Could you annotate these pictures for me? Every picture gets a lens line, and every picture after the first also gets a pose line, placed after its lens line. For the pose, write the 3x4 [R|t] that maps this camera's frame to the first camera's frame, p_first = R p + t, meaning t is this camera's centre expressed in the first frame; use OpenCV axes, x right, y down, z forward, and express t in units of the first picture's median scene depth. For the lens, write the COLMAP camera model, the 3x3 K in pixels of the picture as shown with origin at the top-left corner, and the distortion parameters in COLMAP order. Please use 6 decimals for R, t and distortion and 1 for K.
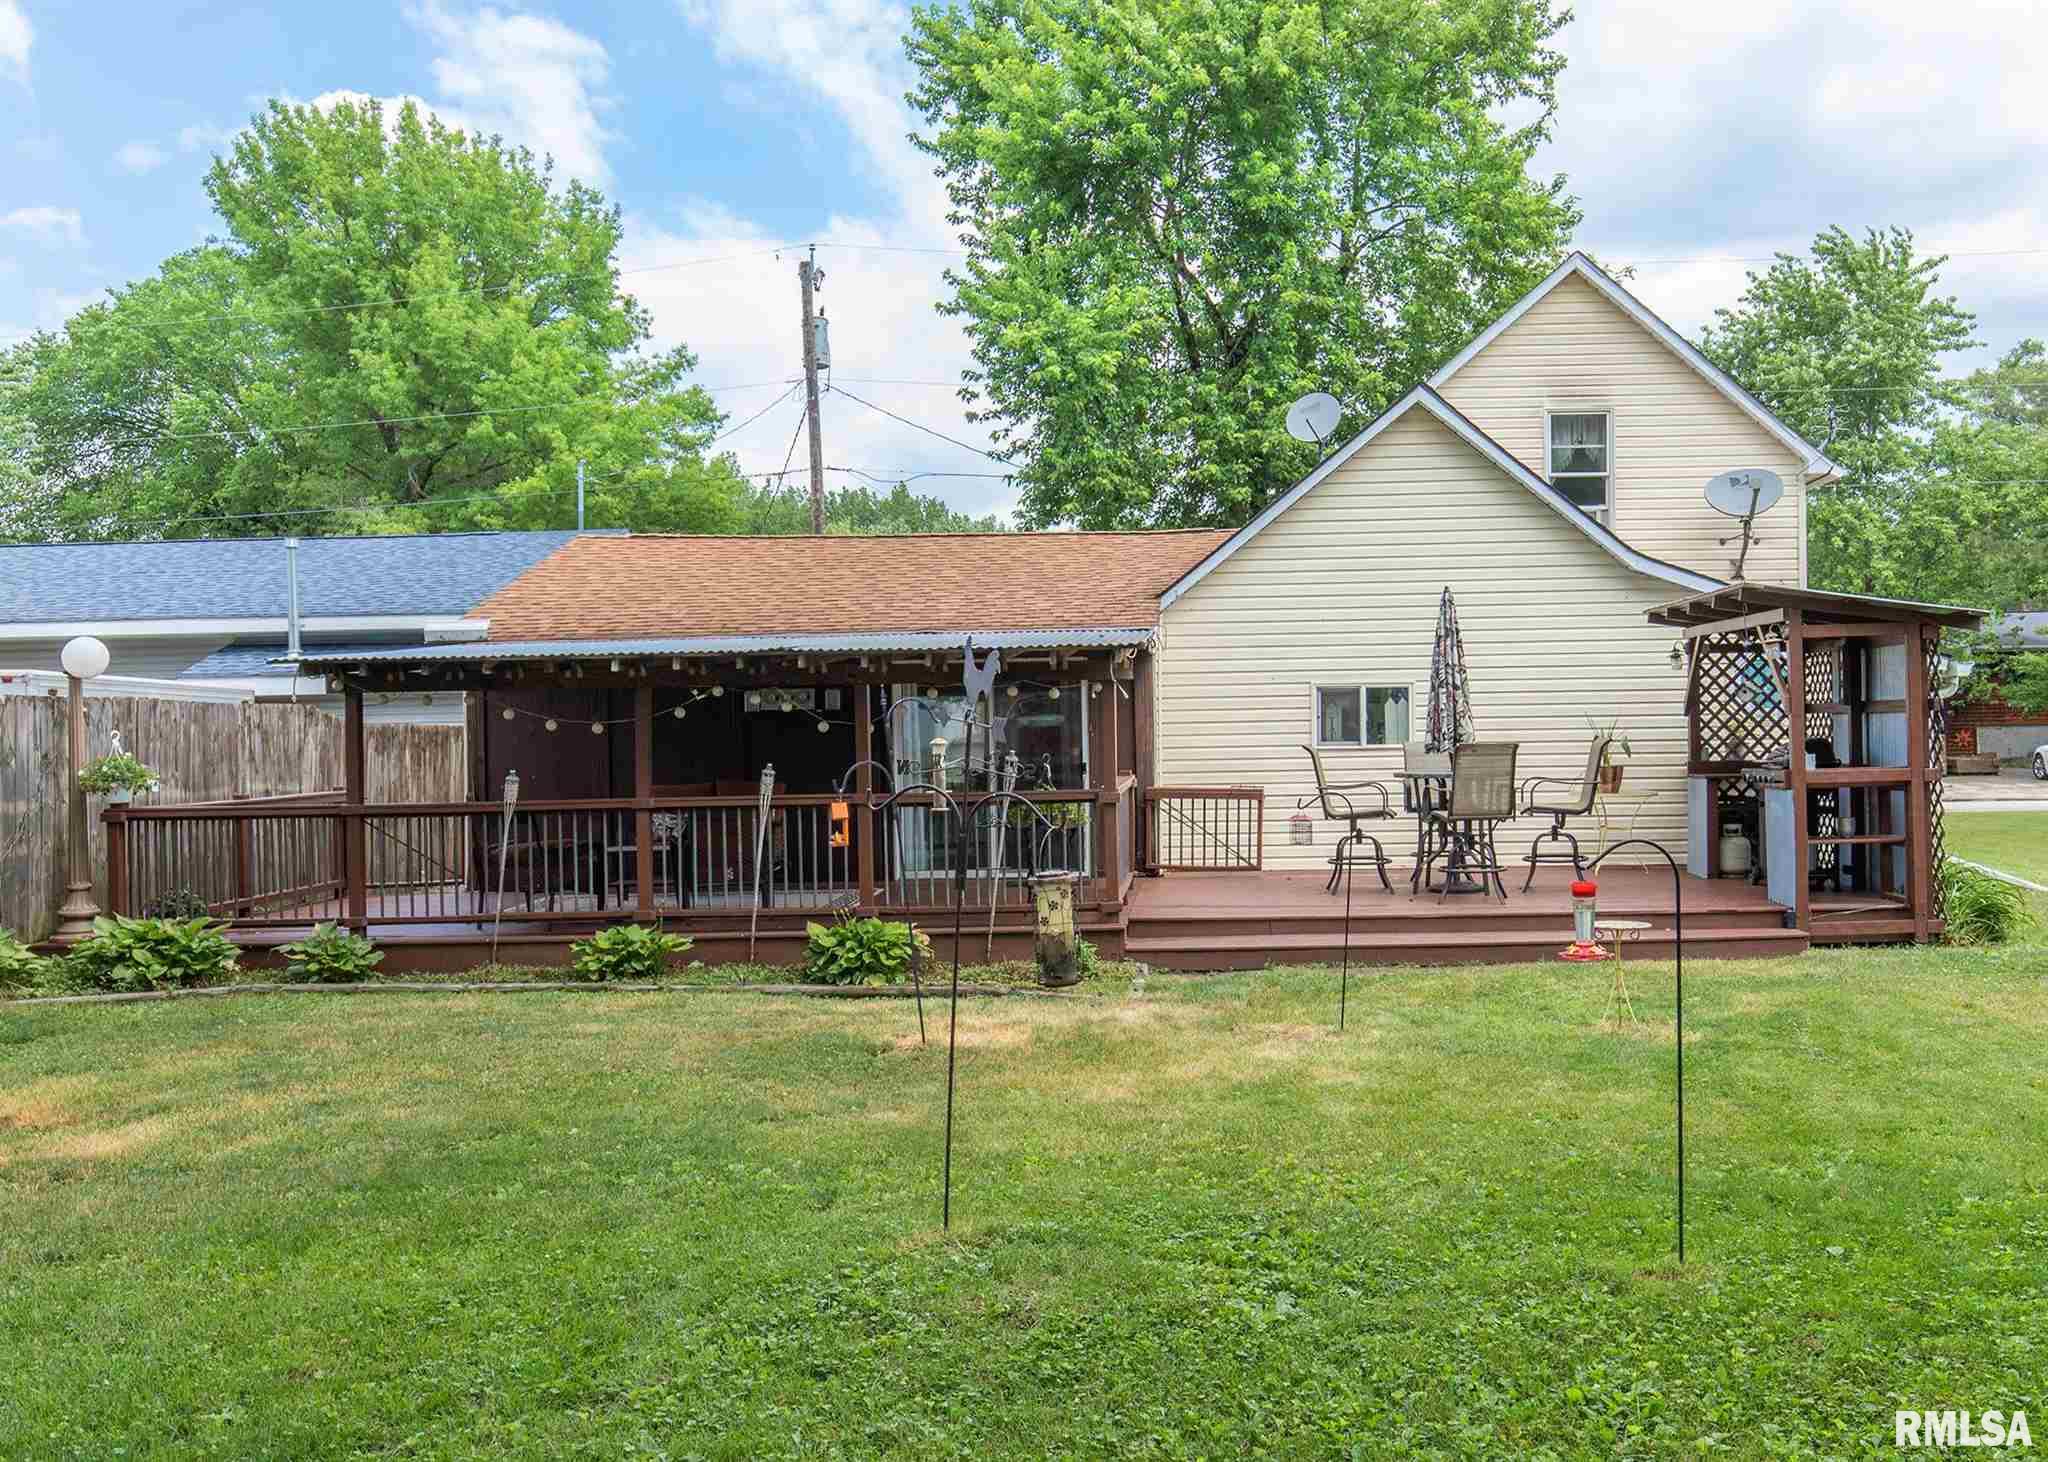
lens RADIAL K [[1496.9, 0, 1024.0], [0, 1496.9, 731.0], [0, 0, 1]] dist [-0.001284, -0.001024]
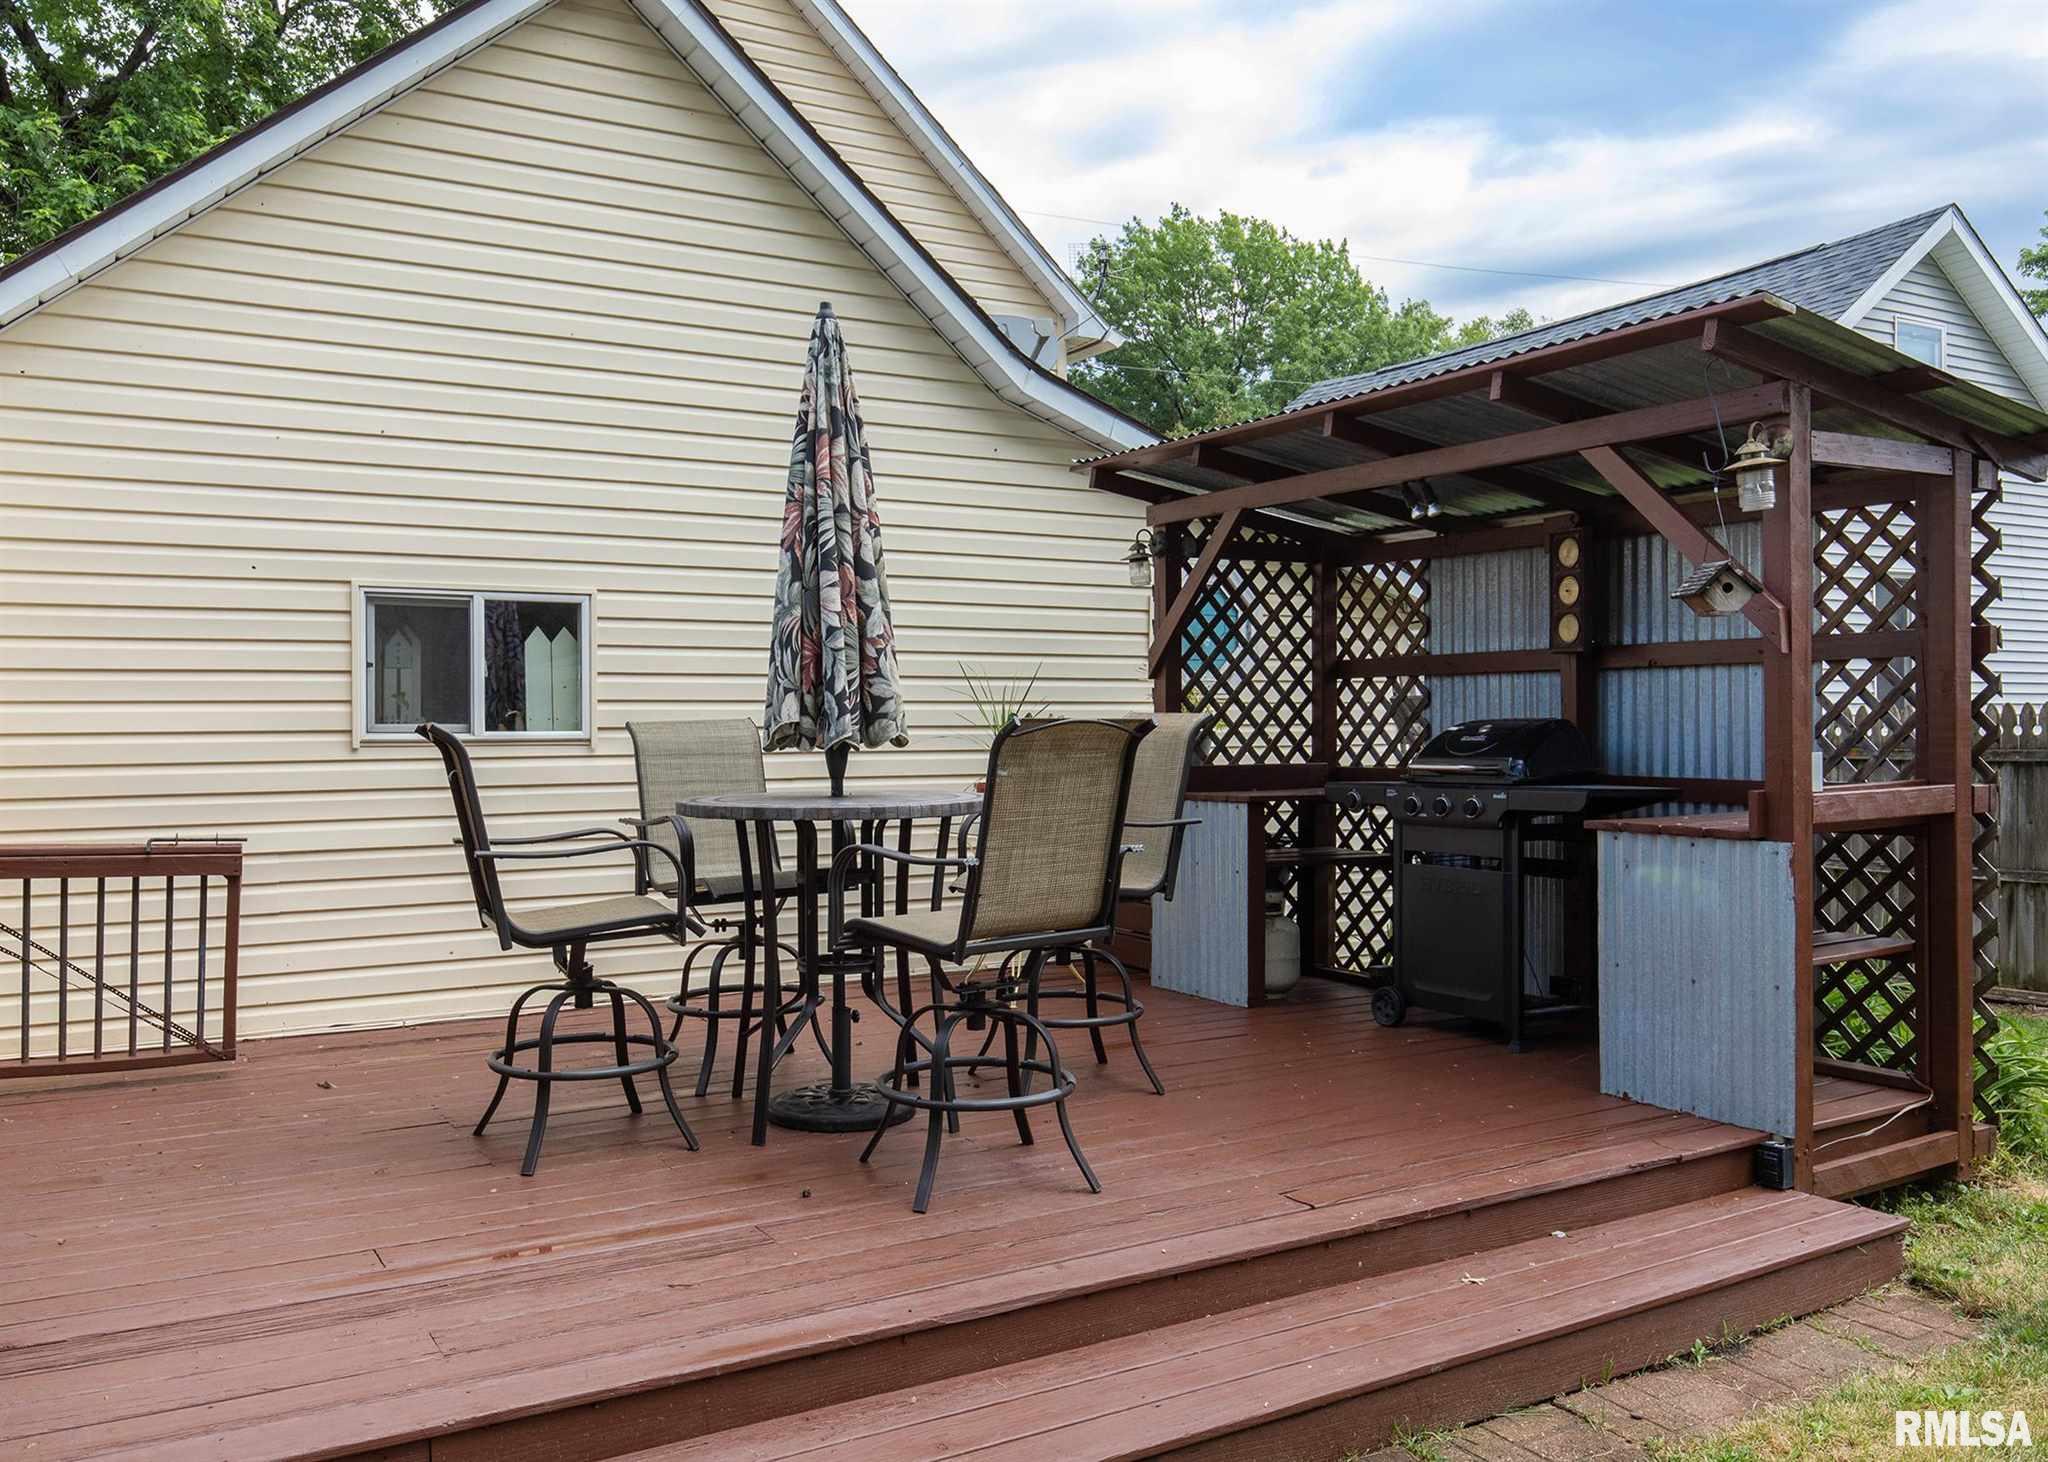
lens RADIAL K [[1735.7, 0, 1024.0], [0, 1735.7, 731.0], [0, 0, 1]] dist [-0.055650, -0.000693]
pose [[0.795967, 0.010606, 0.605247, 0.057853], [-0.011539, 0.999931, -0.002347, 0.010208], [-0.605229, -0.005115, 0.796035, 0.595860]]
